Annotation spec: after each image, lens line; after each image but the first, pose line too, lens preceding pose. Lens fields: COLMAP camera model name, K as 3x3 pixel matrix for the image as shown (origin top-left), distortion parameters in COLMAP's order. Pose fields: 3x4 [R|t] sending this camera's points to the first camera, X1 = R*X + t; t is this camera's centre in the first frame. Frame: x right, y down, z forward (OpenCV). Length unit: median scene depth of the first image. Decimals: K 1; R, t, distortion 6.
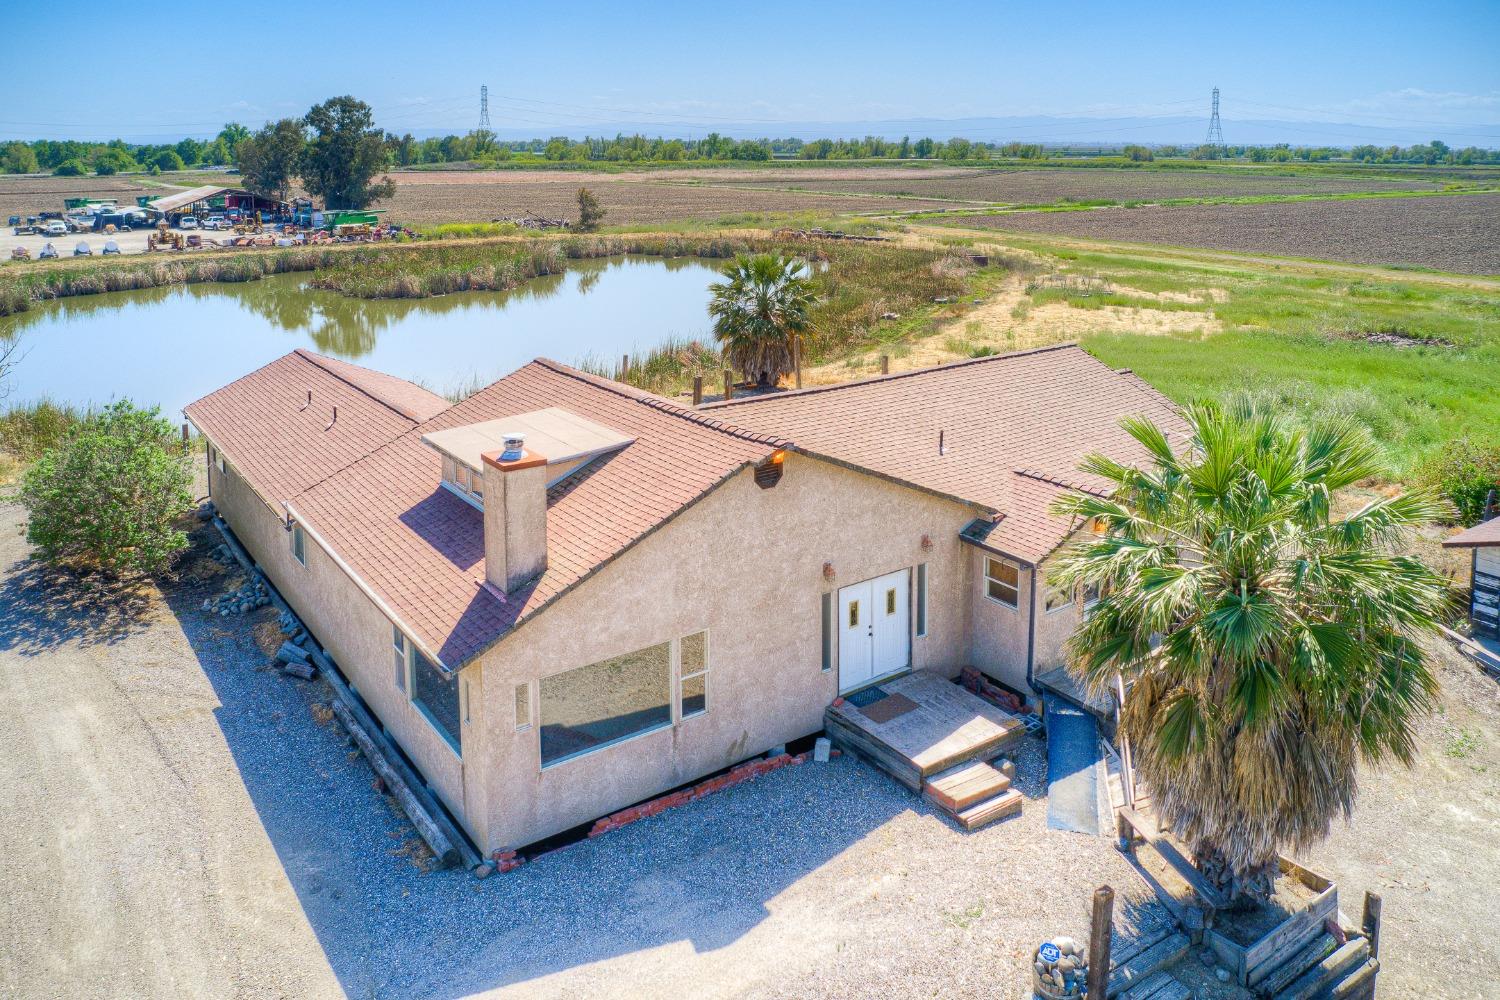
lens RADIAL K [[1197.7, 0, 724.6], [0, 1197.7, 287.1], [0, 0, 1]] dist [-0.037613, 0.006130]
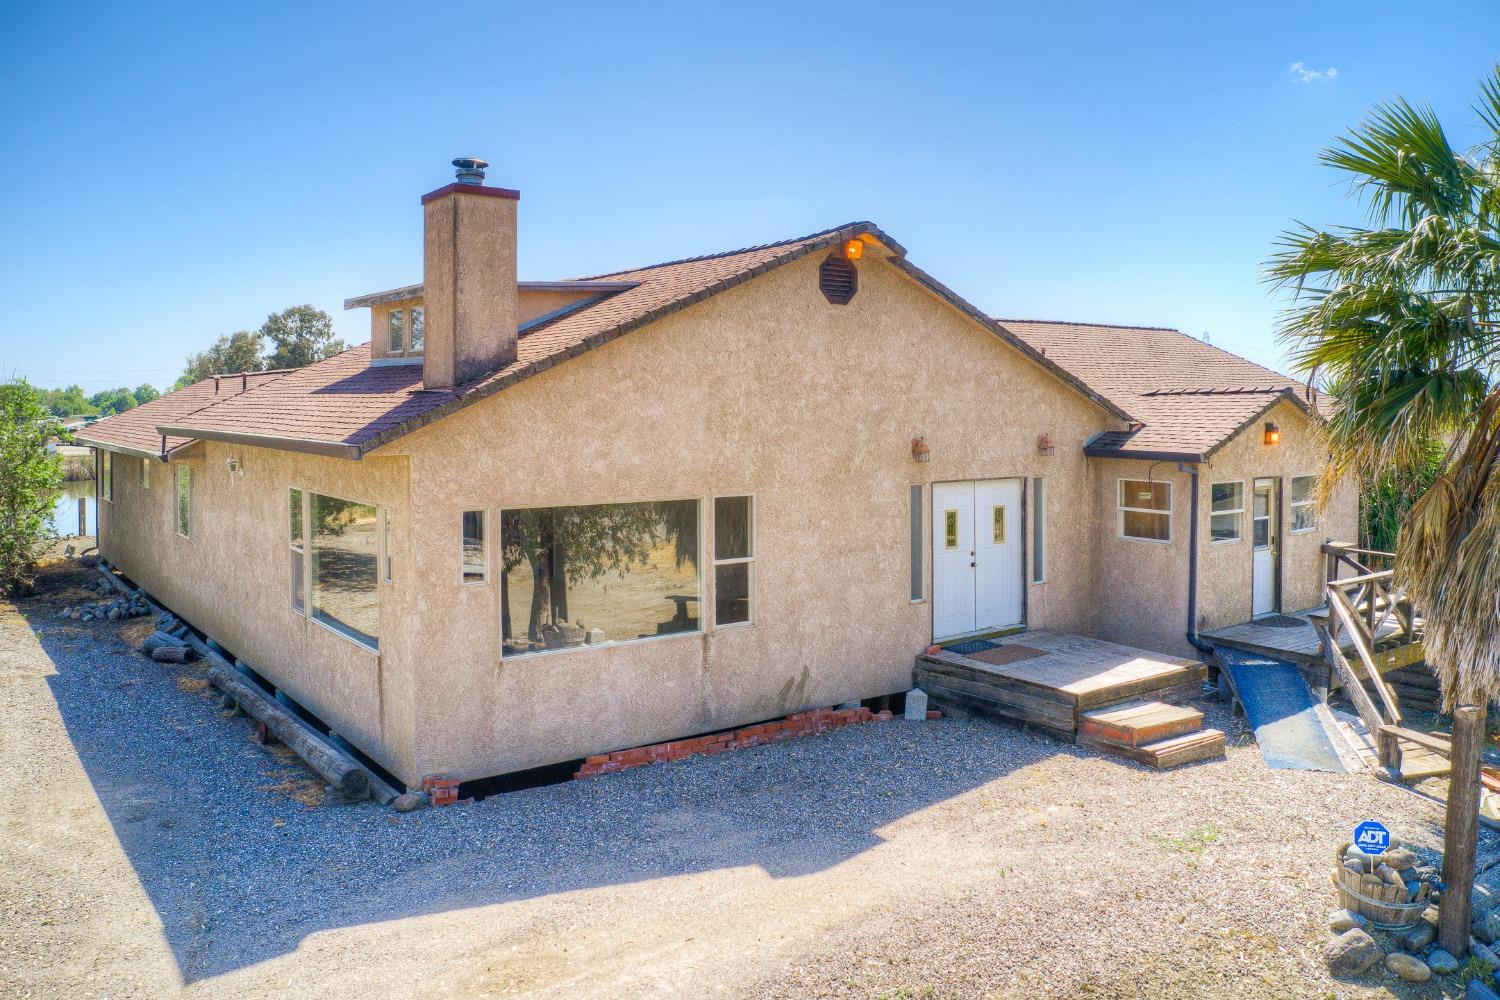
lens RADIAL K [[1240.9, 0, 721.2], [0, 1240.9, 447.1], [0, 0, 1]] dist [-0.093737, -0.002133]
pose [[0.999842, 0.001013, 0.017772, -0.038960], [0.000607, 0.995855, -0.090952, 0.282044], [-0.017791, 0.090948, 0.995697, 0.264158]]
